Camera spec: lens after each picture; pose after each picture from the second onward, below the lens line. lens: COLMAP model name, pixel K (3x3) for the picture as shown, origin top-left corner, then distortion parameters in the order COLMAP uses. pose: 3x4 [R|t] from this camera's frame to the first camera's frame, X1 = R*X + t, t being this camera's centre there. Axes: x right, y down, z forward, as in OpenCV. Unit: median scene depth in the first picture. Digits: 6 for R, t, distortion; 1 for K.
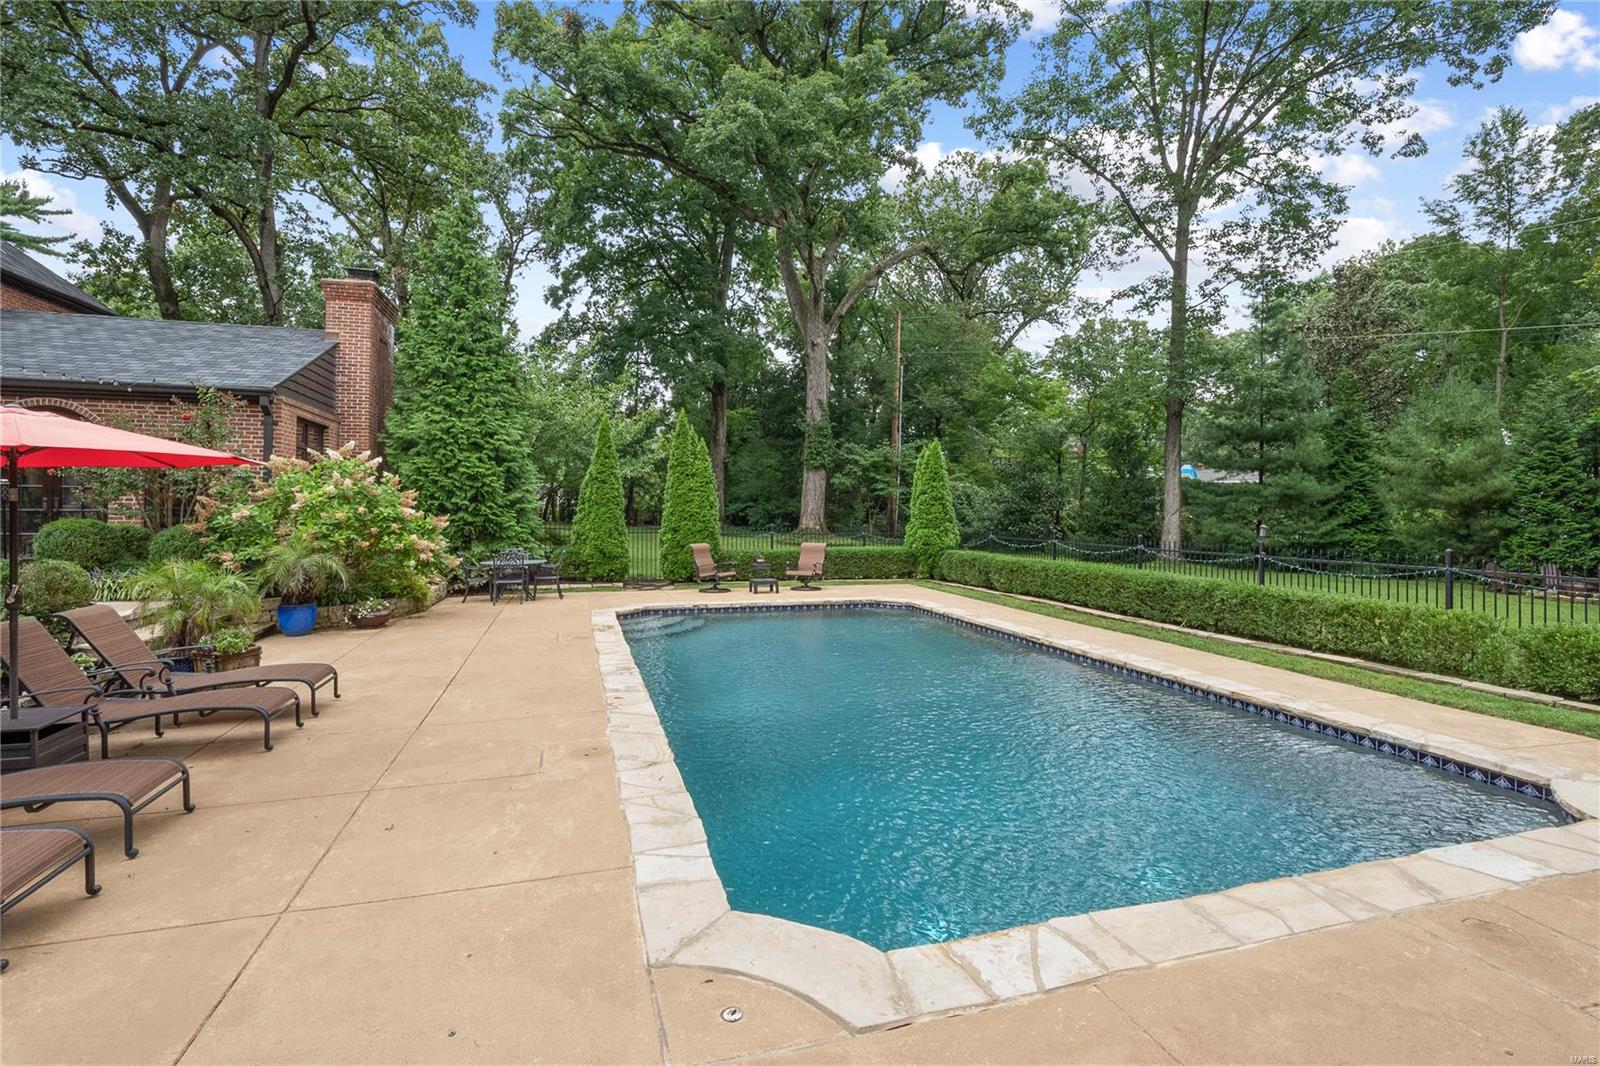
lens RADIAL K [[759.7, 0, 805.1], [0, 759.7, 521.7], [0, 0, 1]] dist [-0.000786, -0.001011]
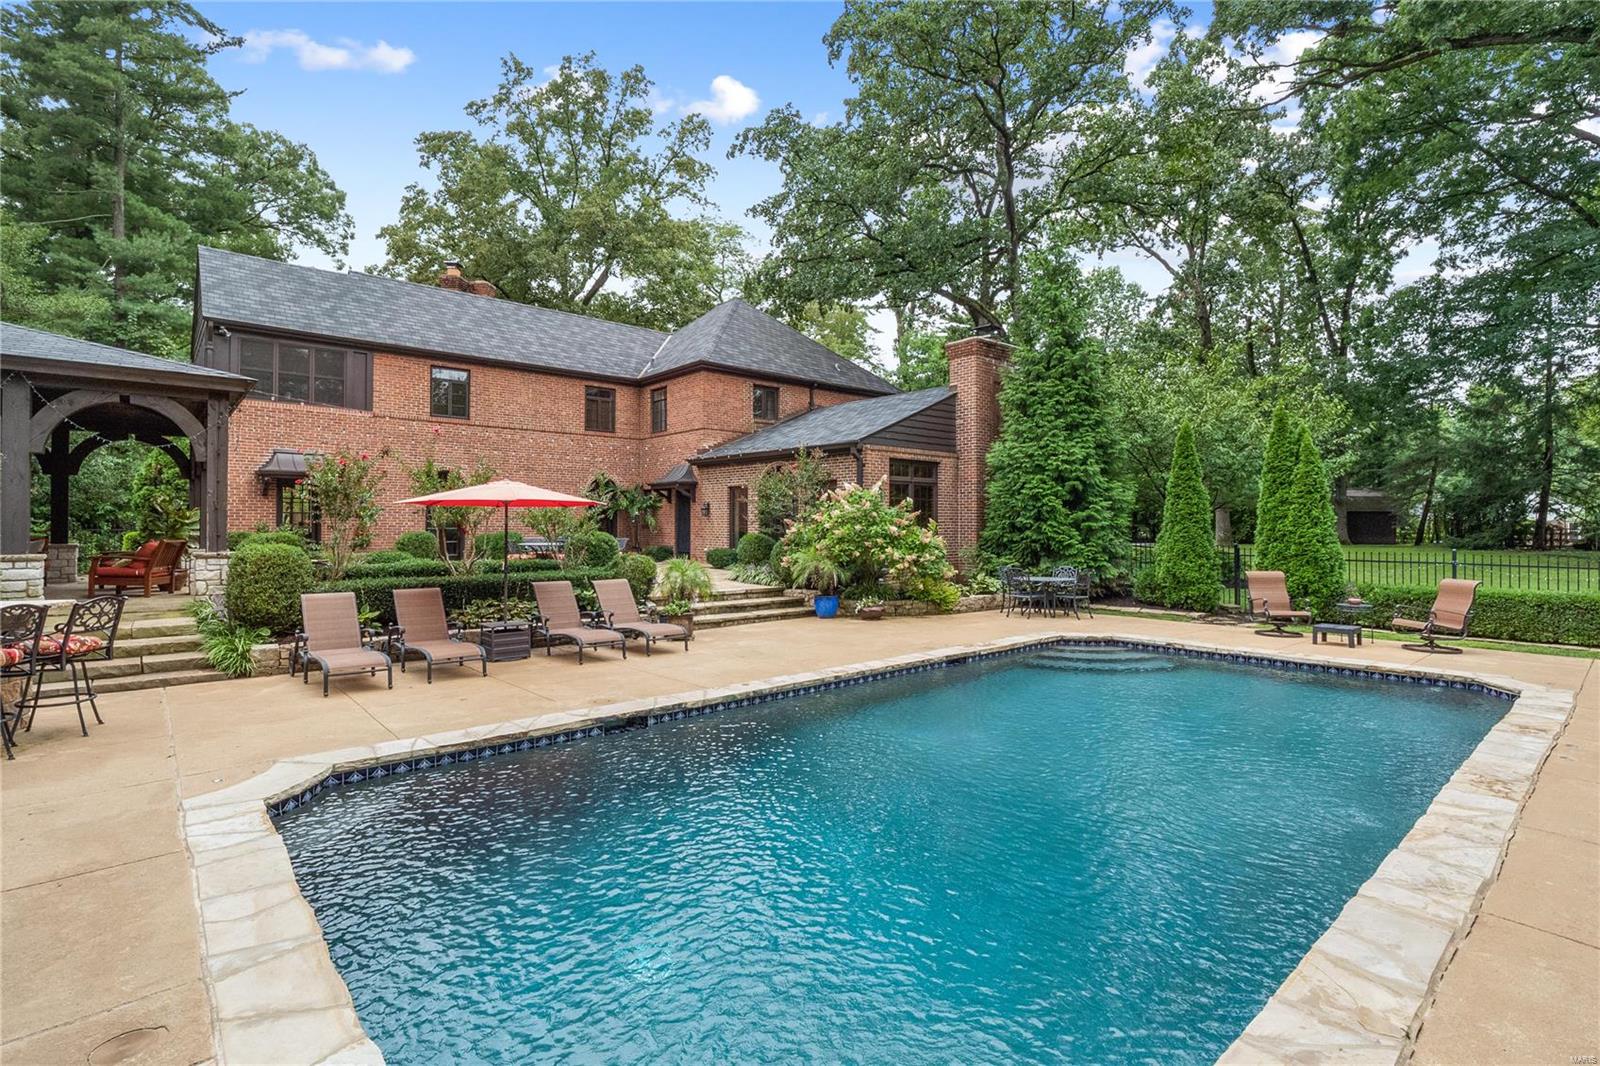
lens RADIAL K [[759.7, 0, 807.8], [0, 759.7, 531.0], [0, 0, 1]] dist [-0.000786, -0.001011]
pose [[0.403938, -0.000296, -0.914786, 0.407616], [-0.013773, 0.999885, -0.006405, -0.000635], [0.914683, 0.015187, 0.403888, 0.279916]]
